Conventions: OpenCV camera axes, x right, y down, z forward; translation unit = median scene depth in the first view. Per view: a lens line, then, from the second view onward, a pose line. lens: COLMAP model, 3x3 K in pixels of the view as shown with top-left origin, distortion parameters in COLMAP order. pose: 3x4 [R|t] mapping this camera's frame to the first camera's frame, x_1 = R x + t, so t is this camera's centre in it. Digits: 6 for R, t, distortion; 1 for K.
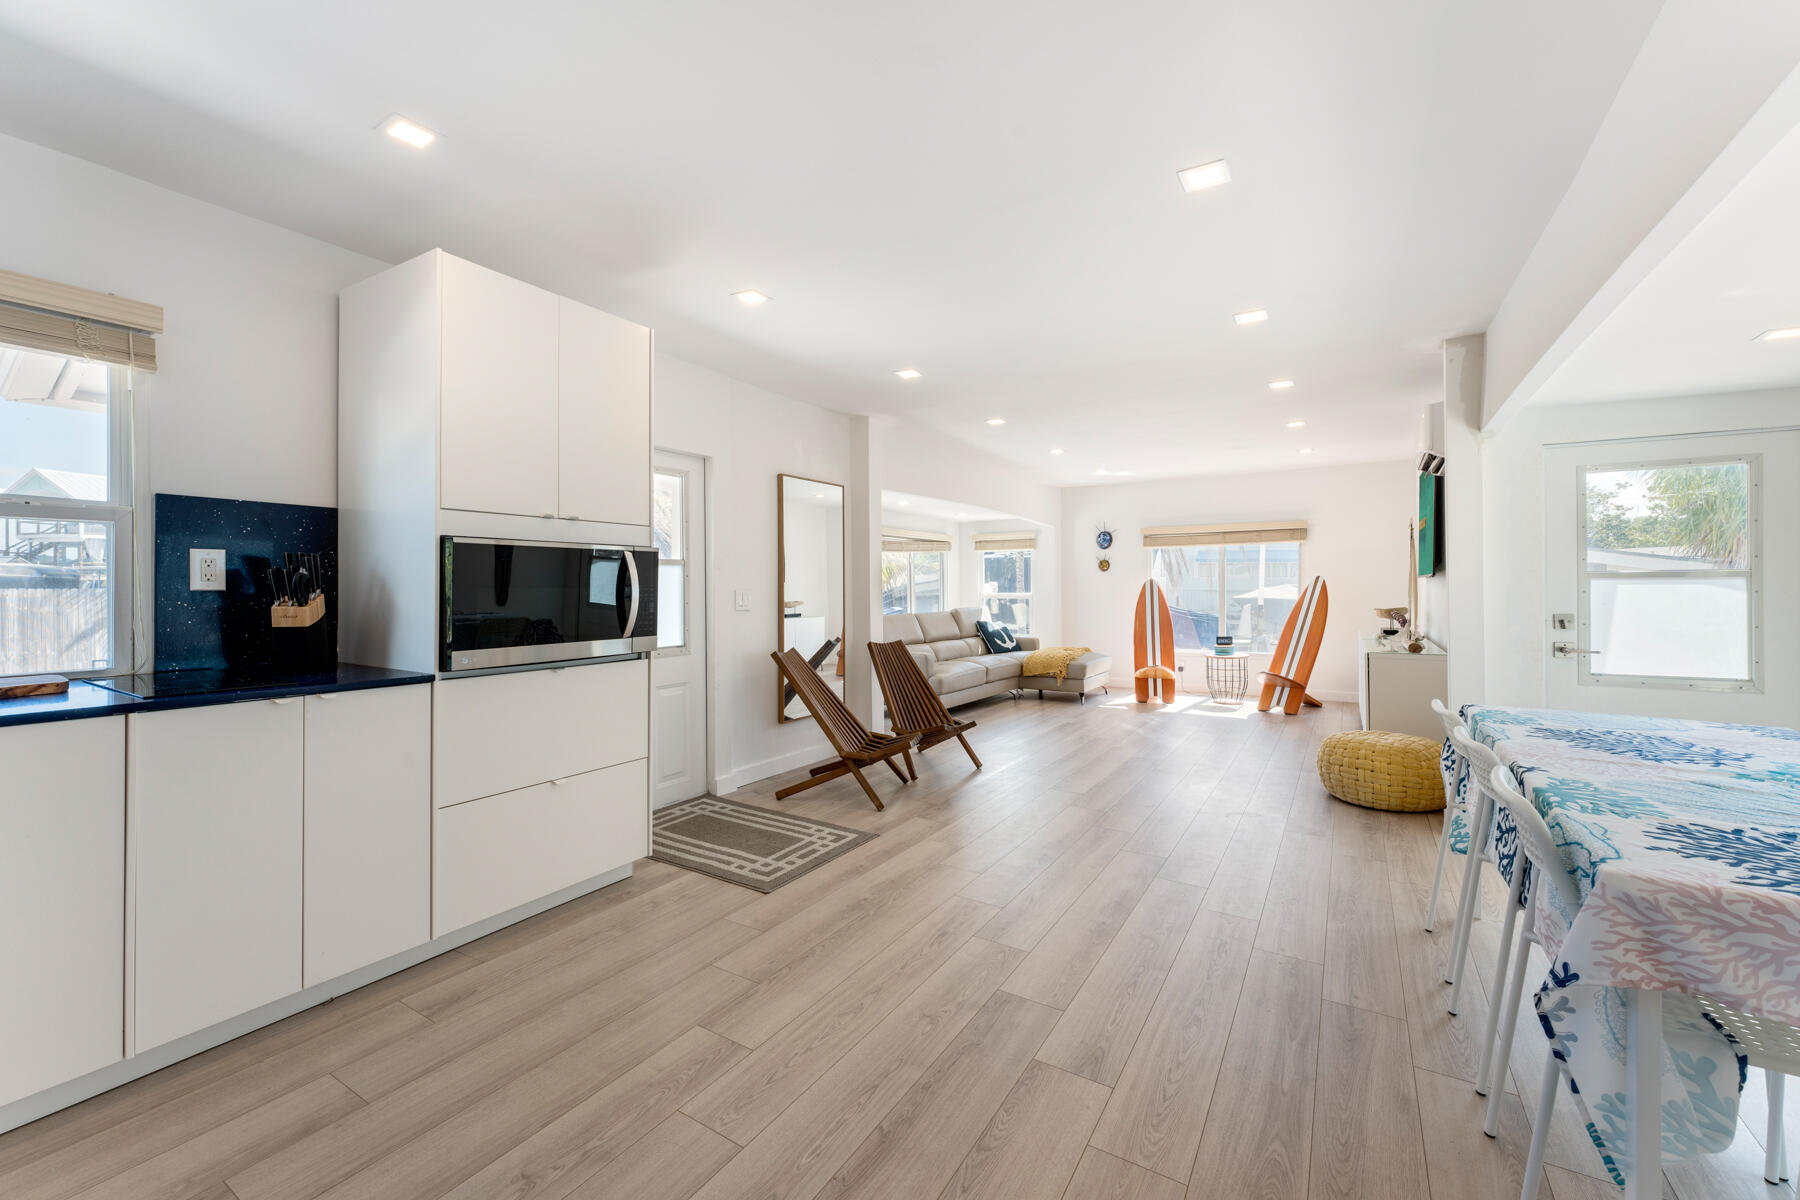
lens RADIAL K [[738.6, 0, 906.0], [0, 738.6, 588.5], [0, 0, 1]] dist [-0.018294, -0.000121]
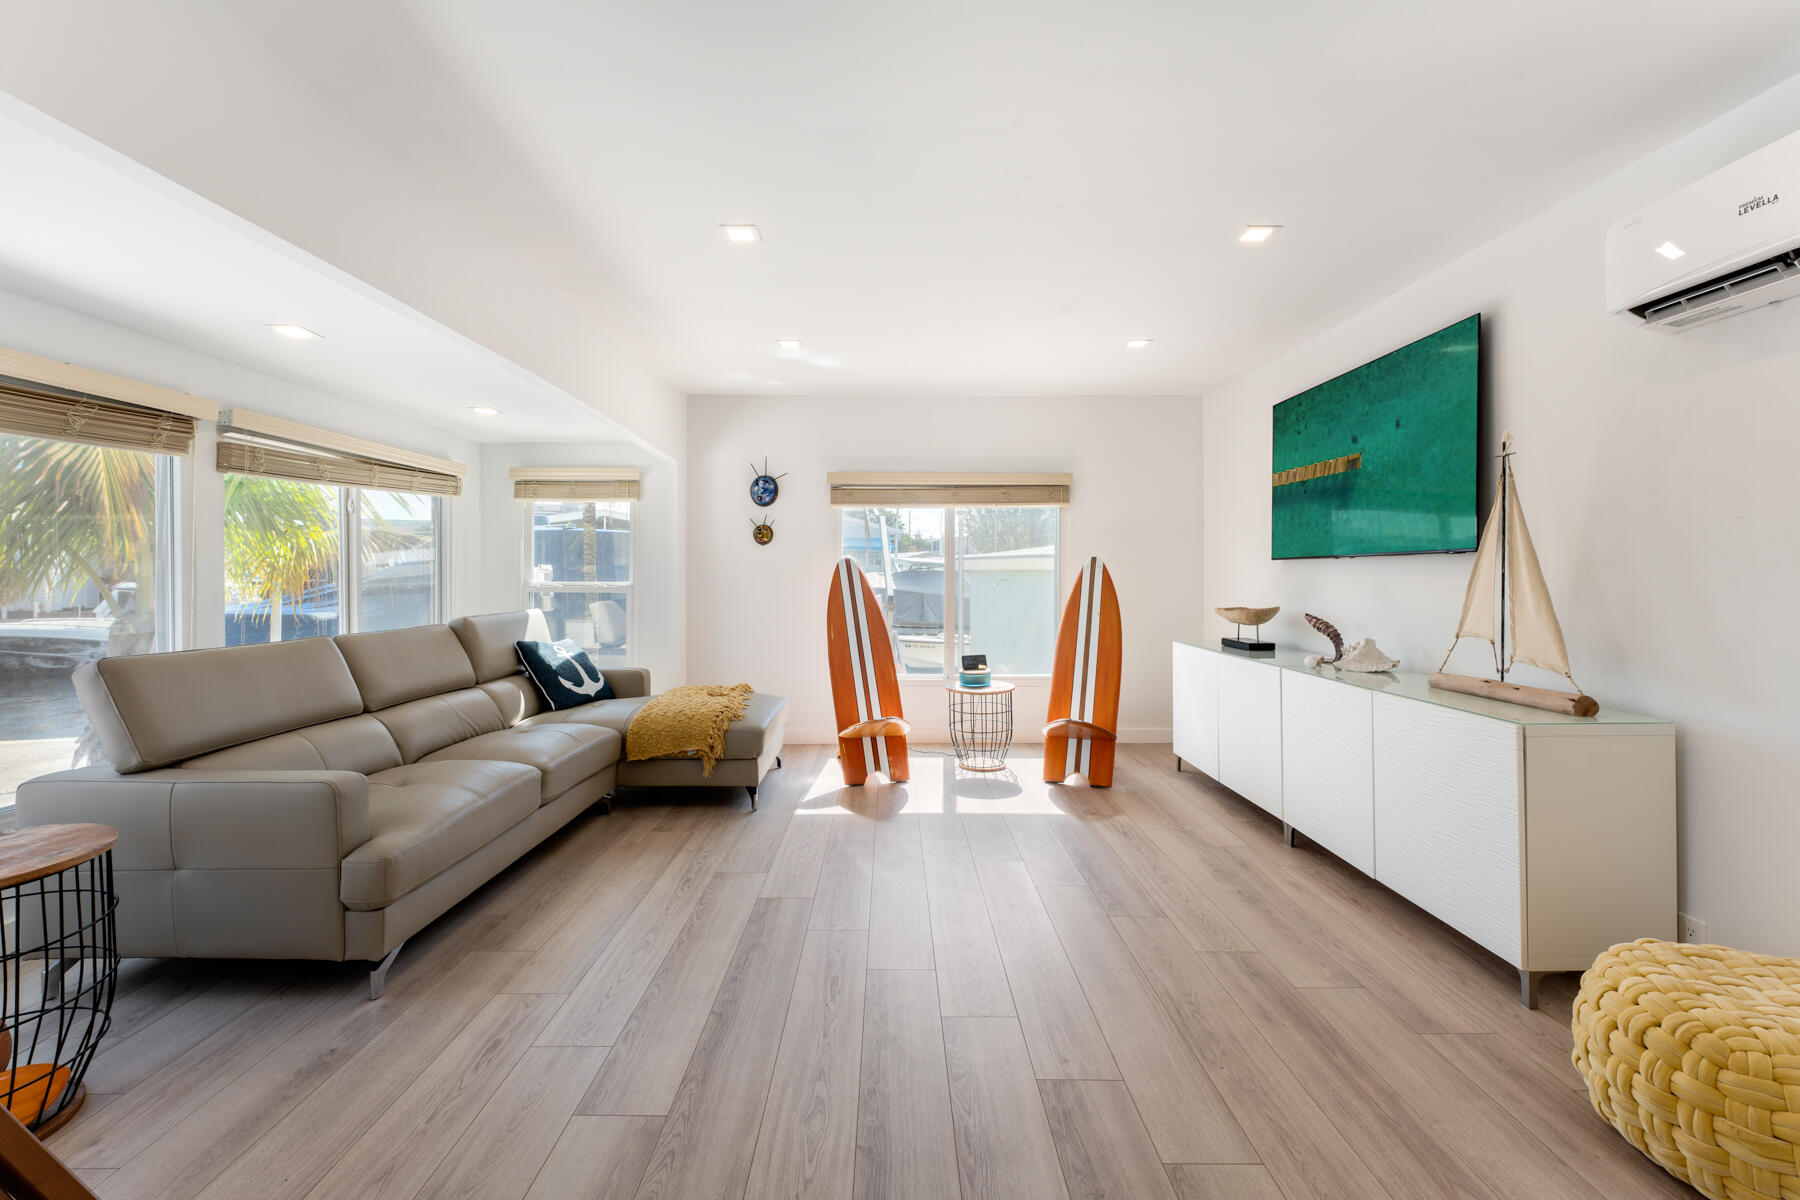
lens RADIAL K [[738.6, 0, 887.2], [0, 738.6, 578.9], [0, 0, 1]] dist [-0.018294, -0.000121]
pose [[0.848097, 0.003887, 0.529827, 0.048493], [-0.005668, 0.999982, 0.001736, 0.002002], [-0.529811, -0.004475, 0.848104, 0.485191]]
